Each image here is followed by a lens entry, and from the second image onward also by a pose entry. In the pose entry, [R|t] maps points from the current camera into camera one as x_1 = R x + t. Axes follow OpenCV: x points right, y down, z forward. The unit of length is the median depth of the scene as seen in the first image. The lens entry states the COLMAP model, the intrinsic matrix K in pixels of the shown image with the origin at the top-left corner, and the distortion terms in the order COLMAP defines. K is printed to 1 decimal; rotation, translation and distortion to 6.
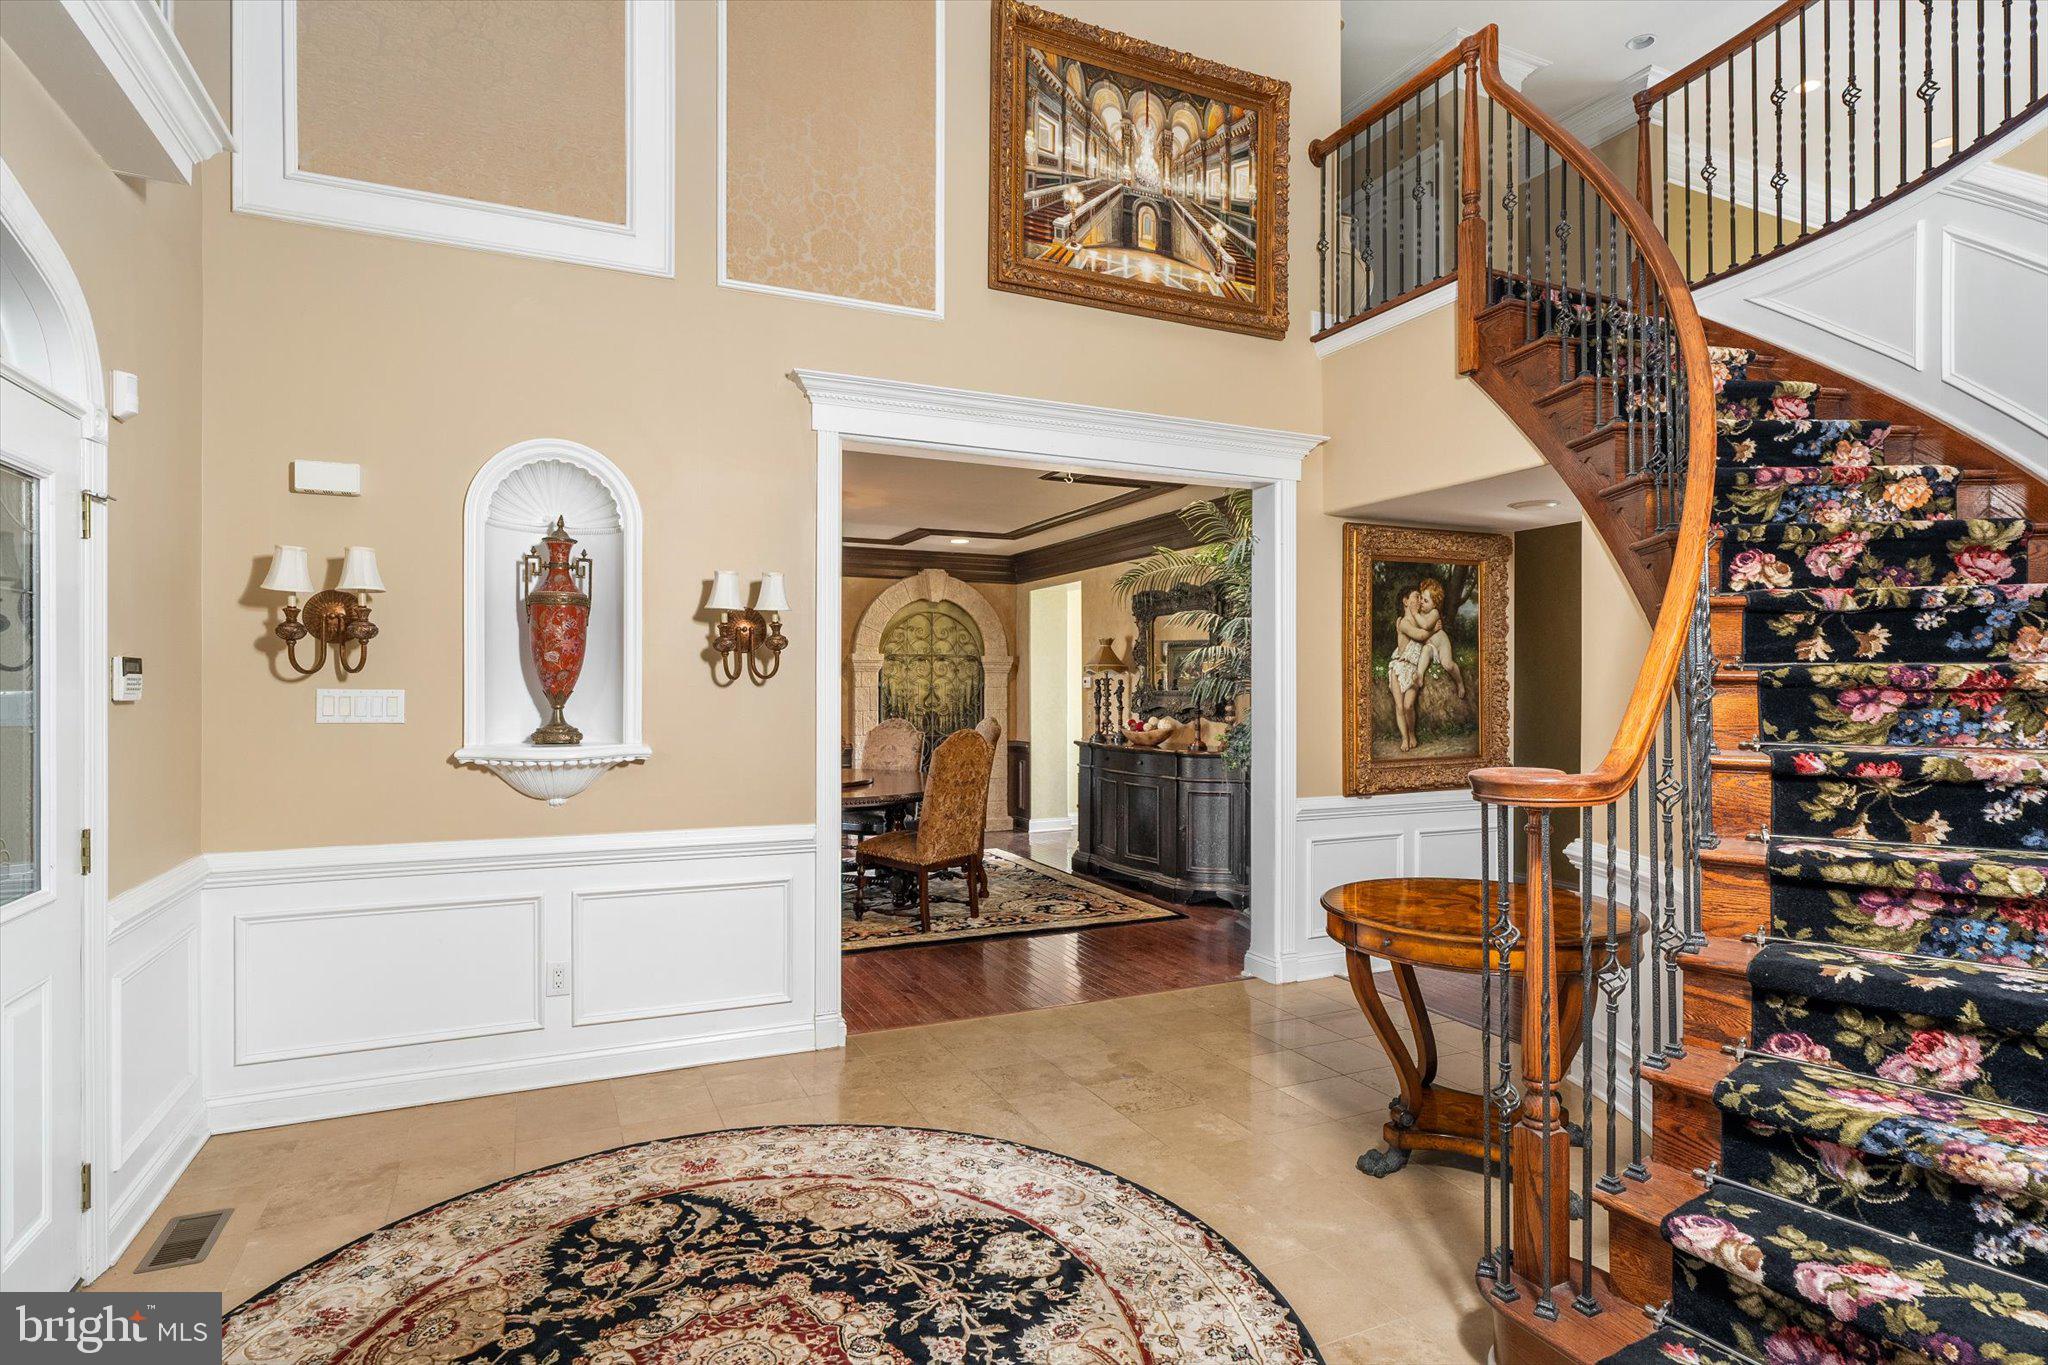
lens RADIAL K [[1060.5, 0, 1028.5], [0, 1060.5, 689.4], [0, 0, 1]] dist [-0.002436, -0.000510]
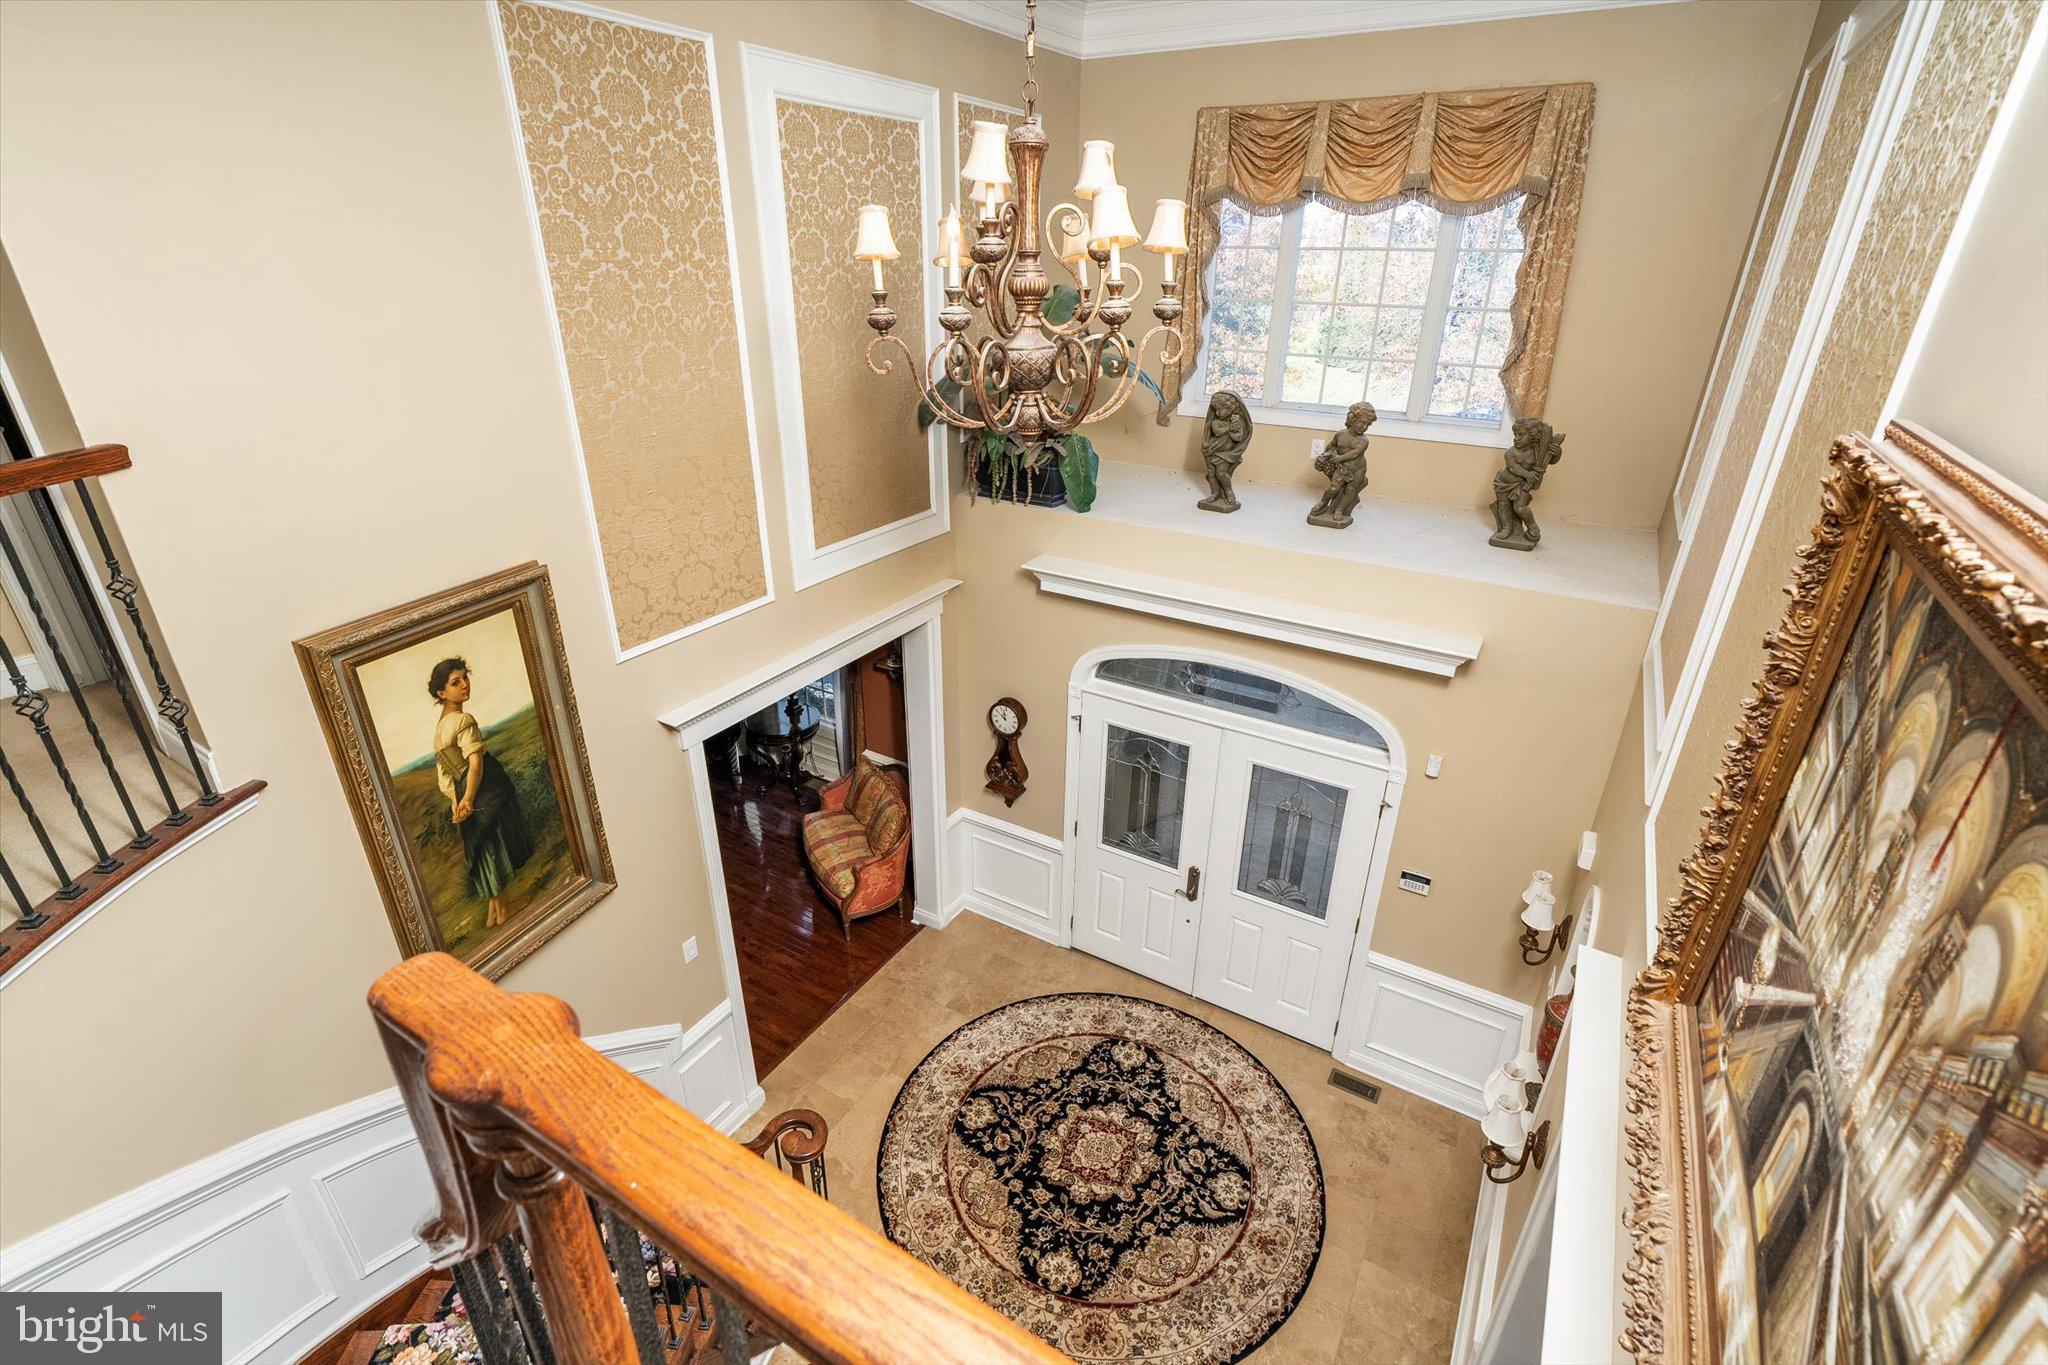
lens RADIAL K [[929.5, 0, 1027.9], [0, 929.5, 683.9], [0, 0, 1]] dist [-0.003100, 0.000138]
pose [[-0.828880, 0.228625, -0.510576, 0.692826], [-0.012514, 0.904873, 0.425498, -1.223768], [0.559286, 0.359076, -0.747170, 1.917473]]
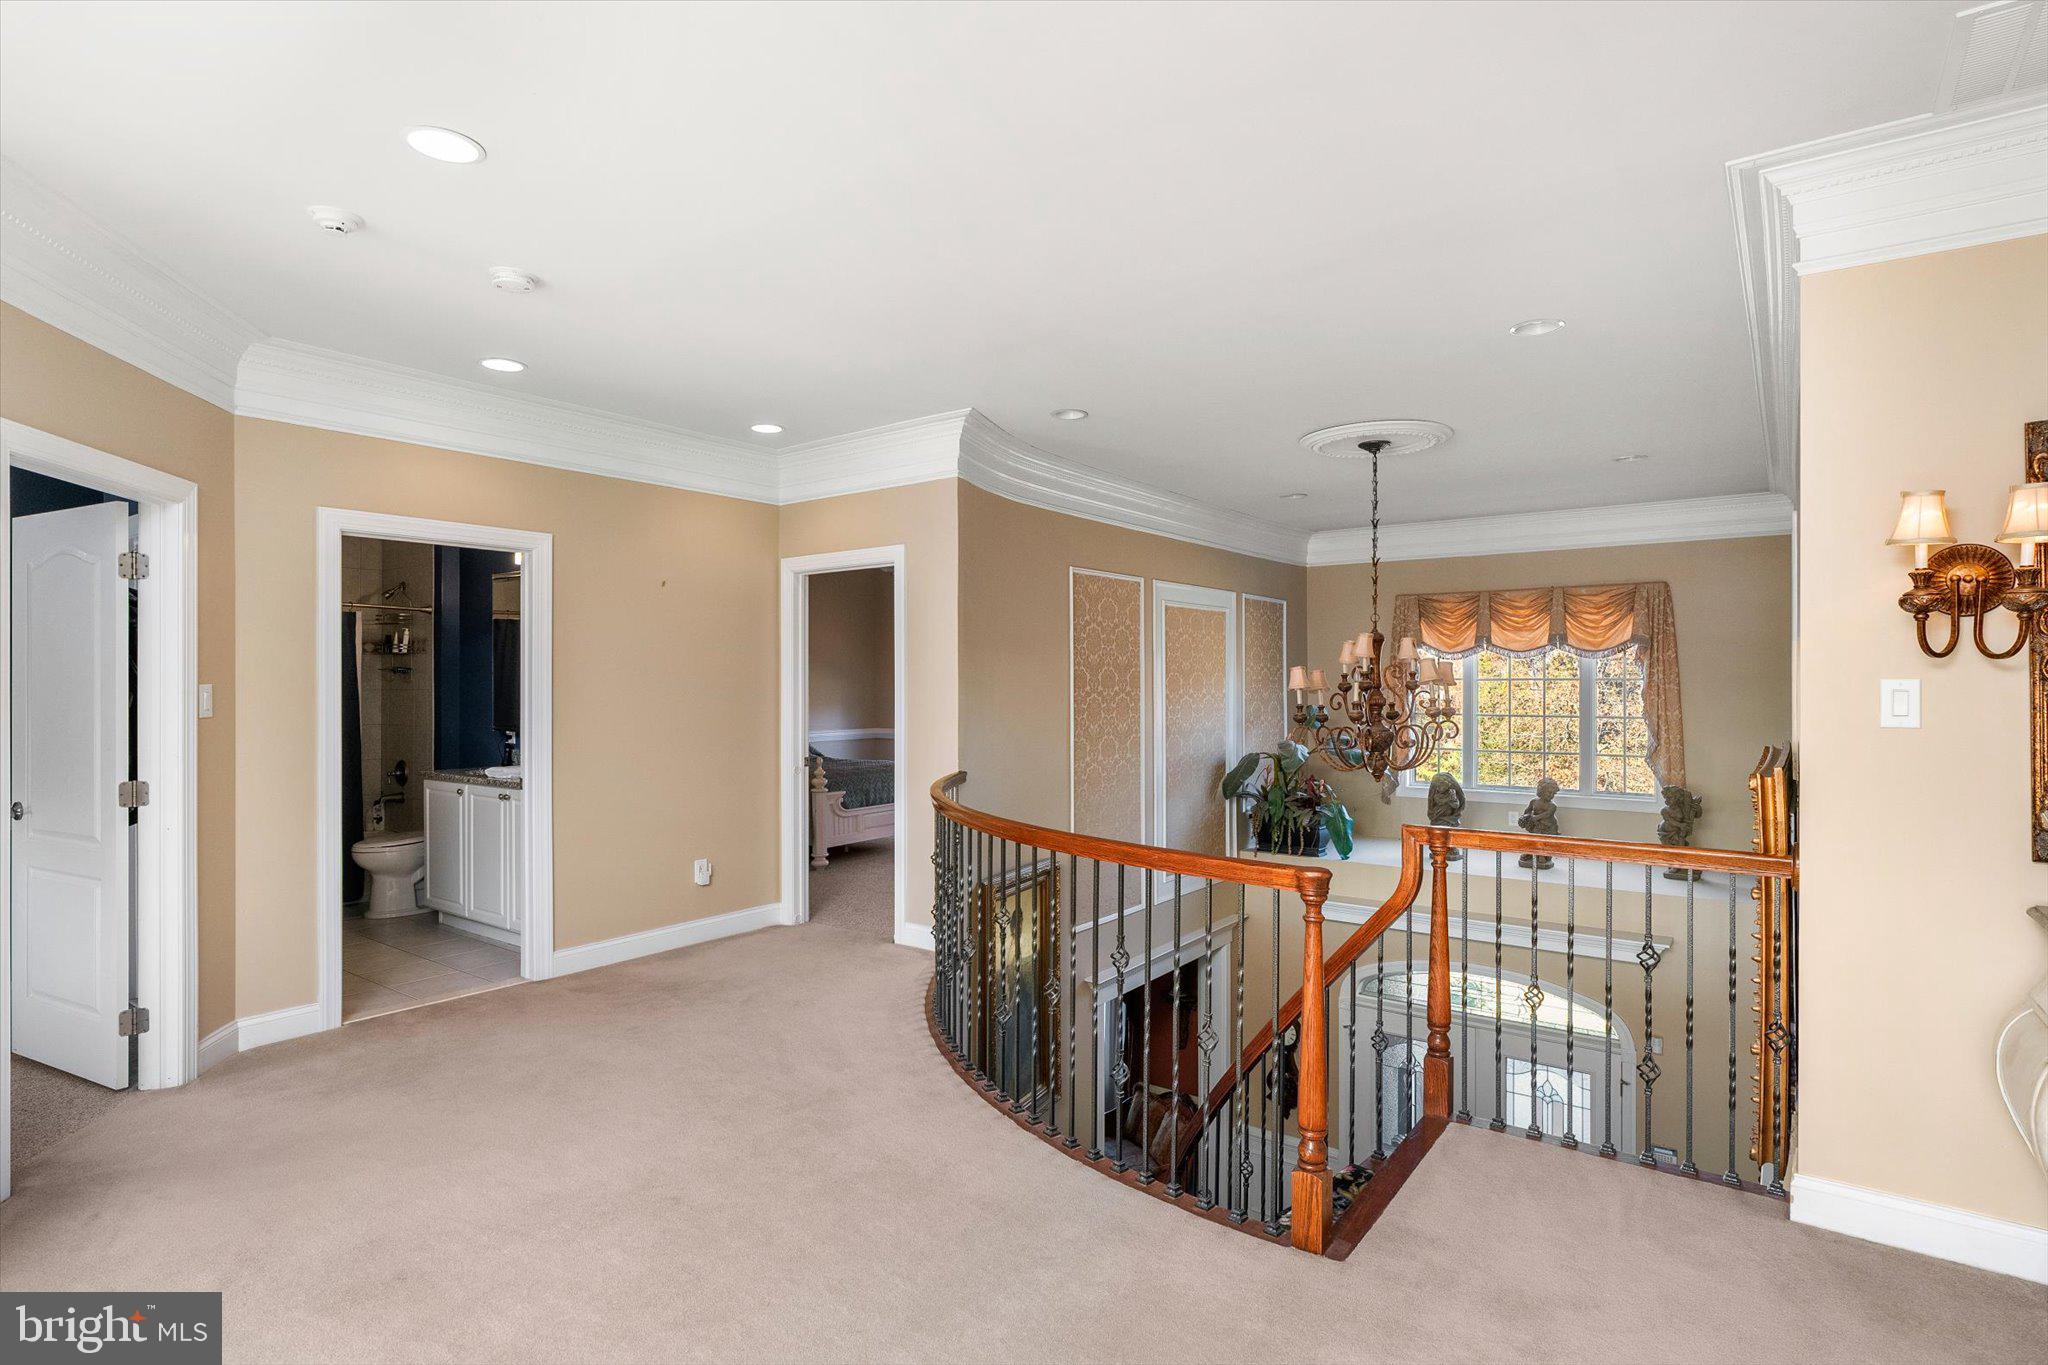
lens RADIAL K [[1060.5, 0, 1028.5], [0, 1060.5, 689.4], [0, 0, 1]] dist [-0.002436, -0.000510]
pose [[-0.875956, 0.005470, -0.482359, 1.830660], [0.001776, 0.999966, 0.008114, -1.228948], [0.482387, 0.006251, -0.875936, 2.643011]]
